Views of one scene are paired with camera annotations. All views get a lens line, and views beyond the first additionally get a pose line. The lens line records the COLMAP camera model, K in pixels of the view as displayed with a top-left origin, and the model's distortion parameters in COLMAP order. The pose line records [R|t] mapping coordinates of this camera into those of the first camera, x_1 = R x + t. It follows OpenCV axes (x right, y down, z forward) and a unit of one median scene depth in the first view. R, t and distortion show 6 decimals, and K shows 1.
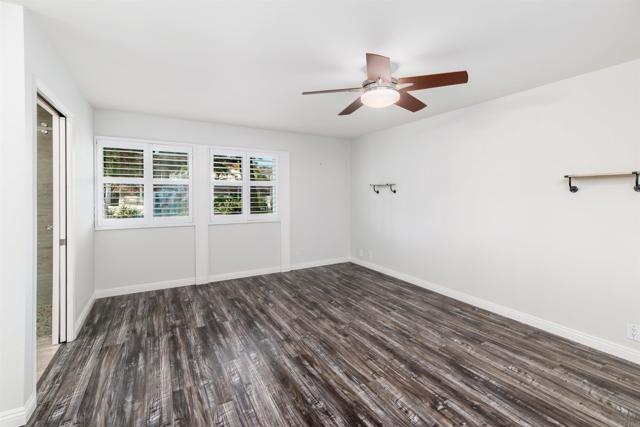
lens RADIAL K [[288.9, 0, 317.0], [0, 288.9, 197.5], [0, 0, 1]] dist [0.009646, -0.000850]
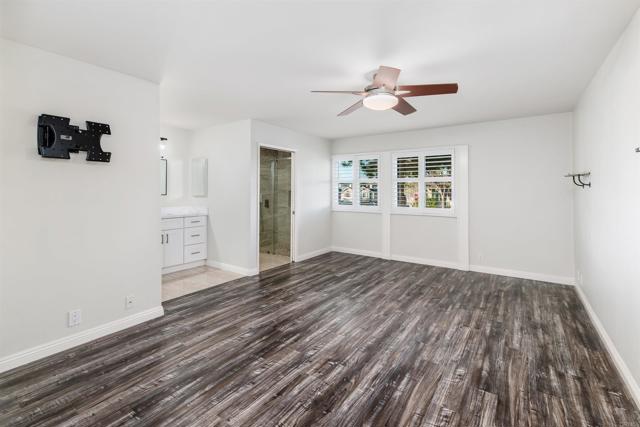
lens RADIAL K [[288.9, 0, 321.1], [0, 288.9, 188.2], [0, 0, 1]] dist [0.009646, -0.000850]
pose [[0.419406, -0.008244, -0.907761, 1.076201], [-0.014365, 0.999773, -0.015717, 0.009289], [0.907685, 0.019632, 0.419193, 0.313303]]
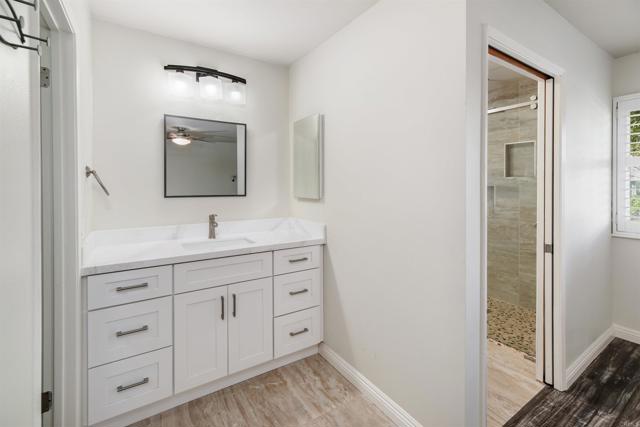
lens RADIAL K [[288.9, 0, 318.4], [0, 288.9, 183.0], [0, 0, 1]] dist [0.009646, -0.000850]
pose [[0.064539, 0.000129, -0.997915, -0.173925], [-0.012197, 0.999925, -0.000660, -0.005151], [0.997841, 0.012215, 0.064536, 0.366064]]
